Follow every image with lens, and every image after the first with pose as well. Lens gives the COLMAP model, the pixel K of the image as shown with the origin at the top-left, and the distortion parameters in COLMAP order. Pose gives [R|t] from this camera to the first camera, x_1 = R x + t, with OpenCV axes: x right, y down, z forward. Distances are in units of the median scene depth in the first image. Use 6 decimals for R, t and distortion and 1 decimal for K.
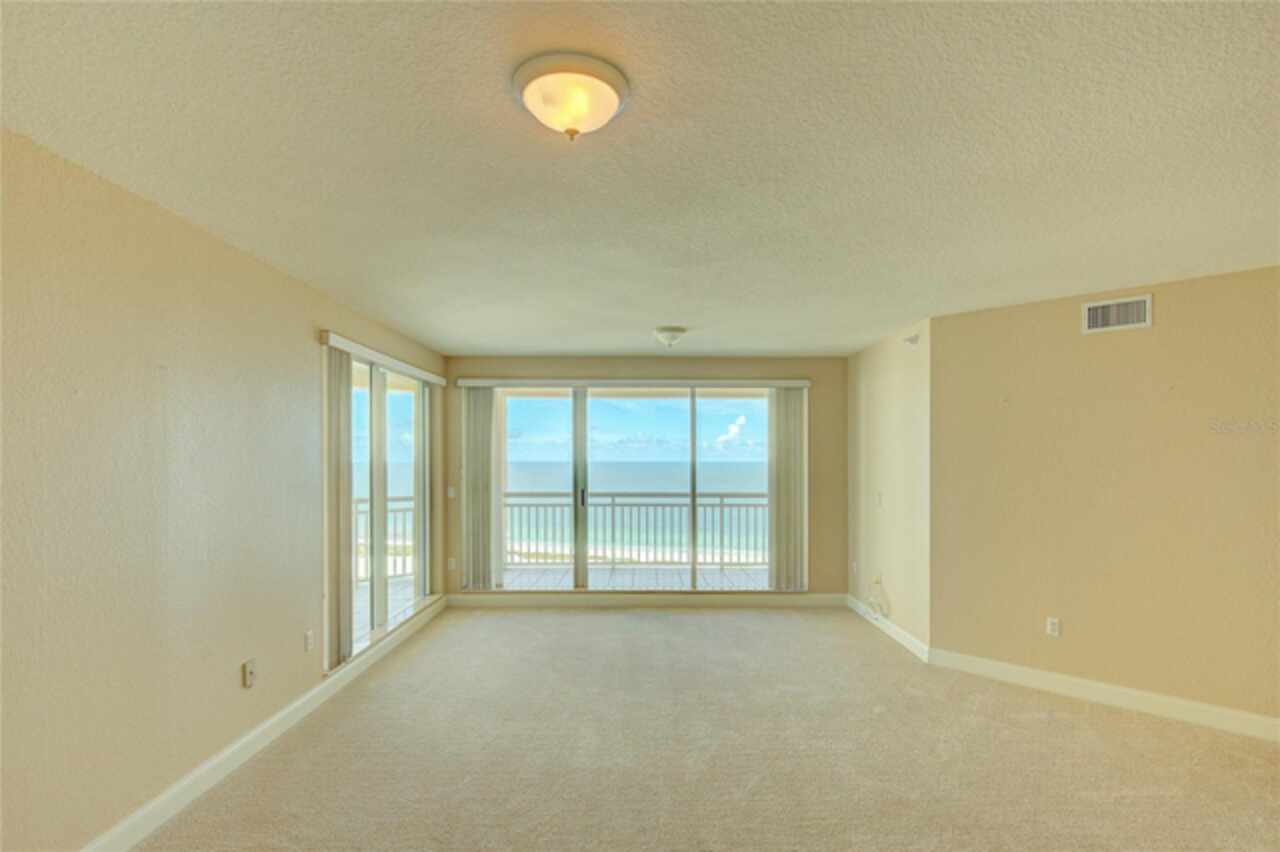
lens RADIAL K [[626.3, 0, 647.4], [0, 626.3, 460.4], [0, 0, 1]] dist [-0.003951, -0.000230]
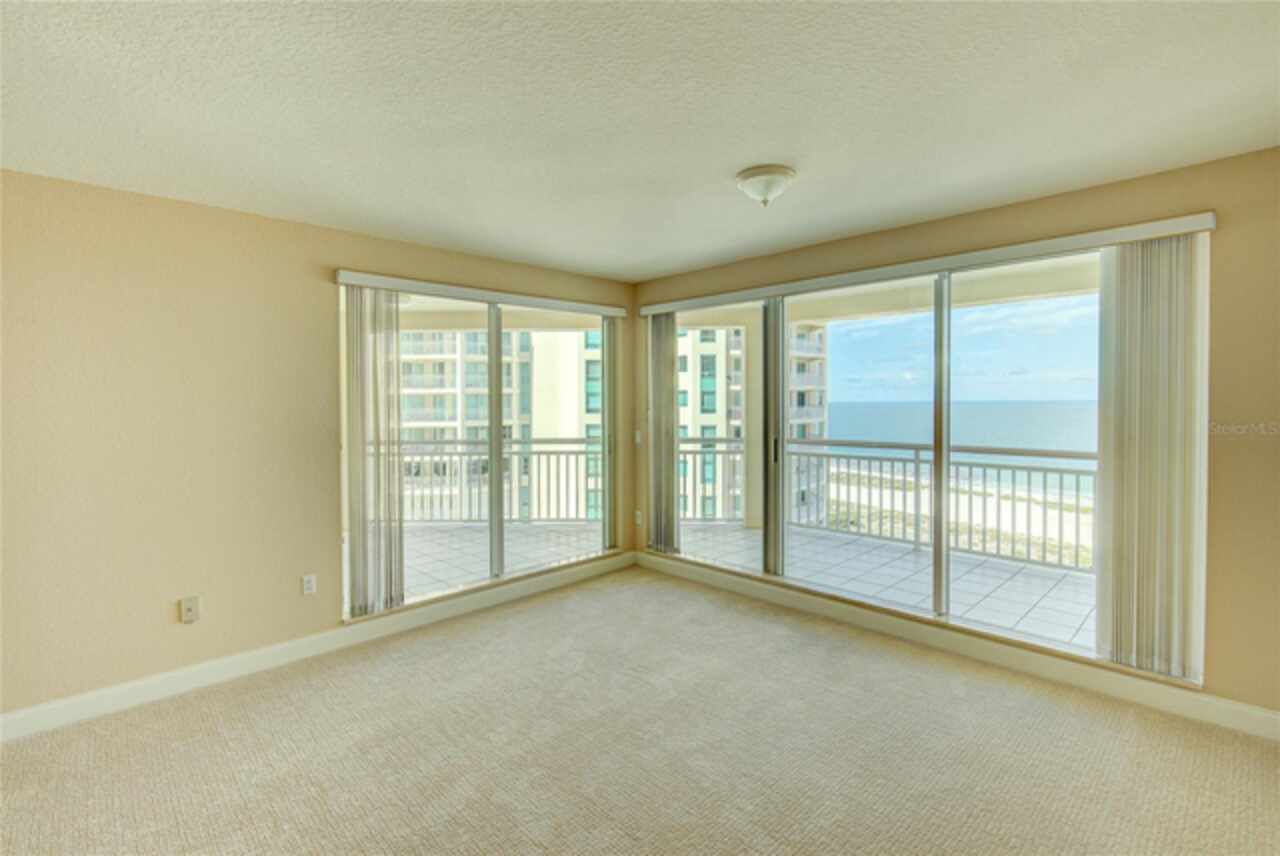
lens RADIAL K [[586.2, 0, 605.6], [0, 586.2, 412.1], [0, 0, 1]] dist [0.005512, 0.000465]
pose [[0.698826, 0.007360, -0.715254, 0.254427], [0.004969, 0.999873, 0.015143, 0.003227], [0.715275, -0.014136, 0.698700, 0.397837]]
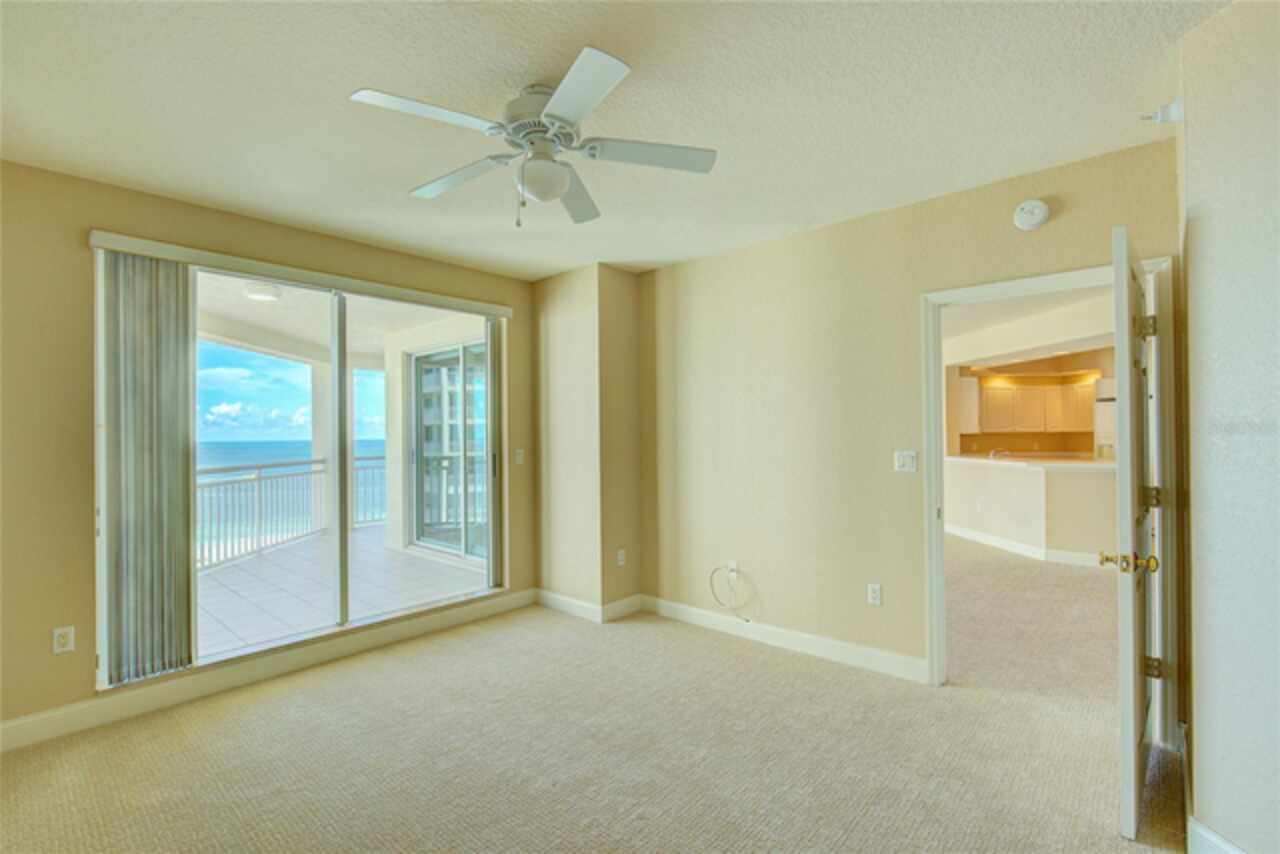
lens RADIAL K [[586.9, 0, 640.0], [0, 586.9, 427.0], [0, 0, 1]] dist [-0.000080, -0.000029]
pose [[0.665308, 0.002112, 0.746566, -0.796259], [0.016669, 0.999705, -0.017683, 0.029329], [-0.746383, 0.024209, 0.665077, -0.034544]]
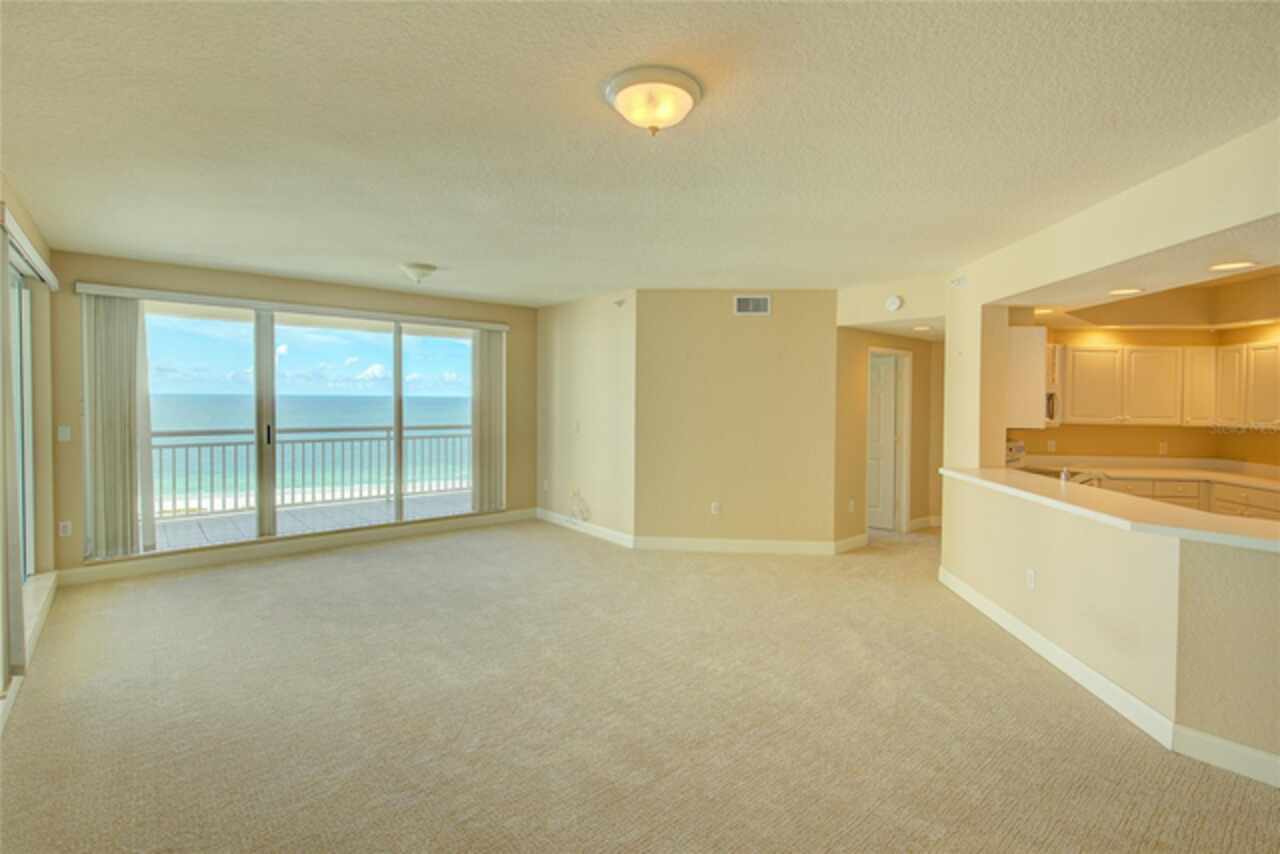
lens RADIAL K [[577.7, 0, 632.2], [0, 577.7, 399.5], [0, 0, 1]] dist [0.003003, 0.000466]
pose [[0.771870, 0.005640, 0.635755, -0.235155], [-0.009440, 0.999952, 0.002591, 0.002741], [-0.635710, -0.008002, 0.771886, 0.036154]]
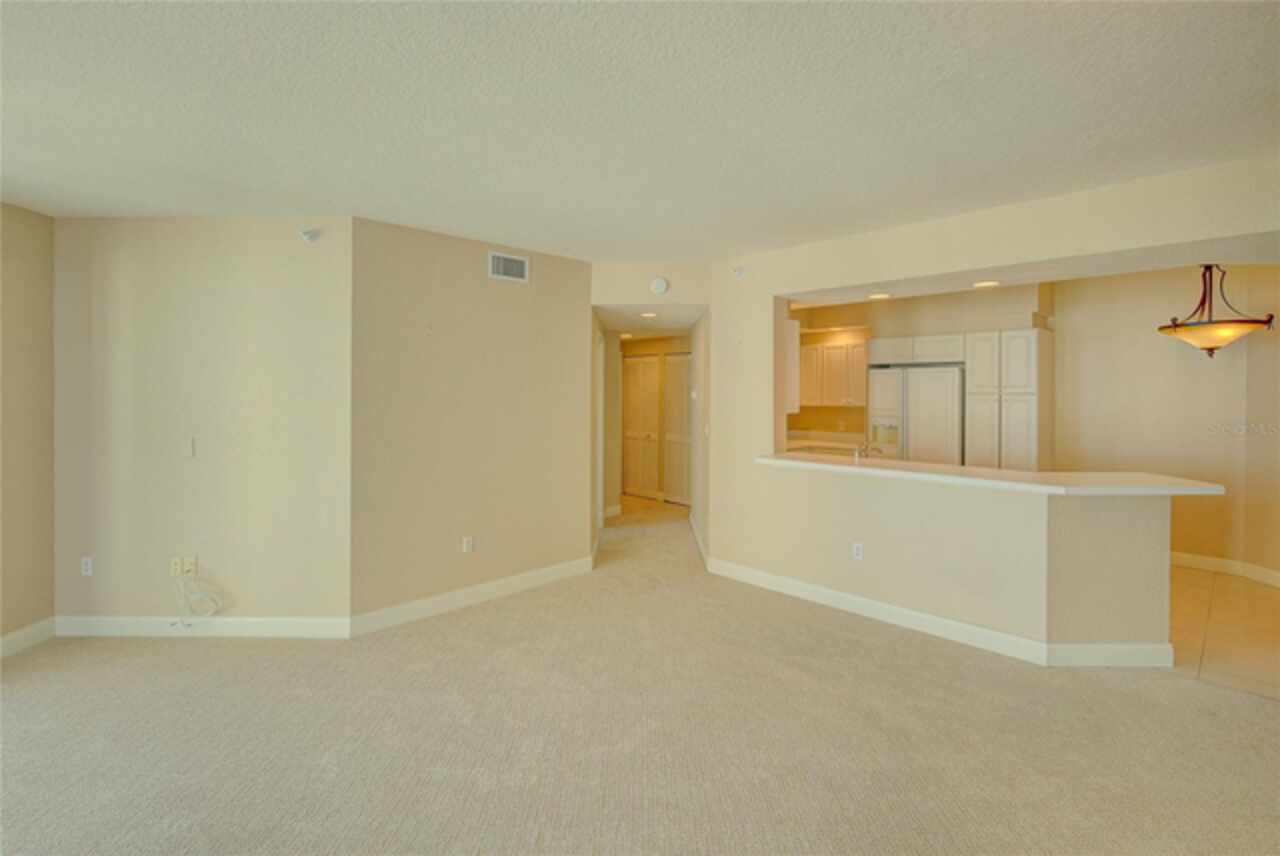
lens RADIAL K [[590.6, 0, 609.0], [0, 590.6, 393.6], [0, 0, 1]] dist [-0.001908, 0.000212]
pose [[0.045713, -0.007547, 0.998926, -0.213524], [0.009637, 0.999928, 0.007114, 0.001533], [-0.998908, 0.009301, 0.045783, 0.432447]]
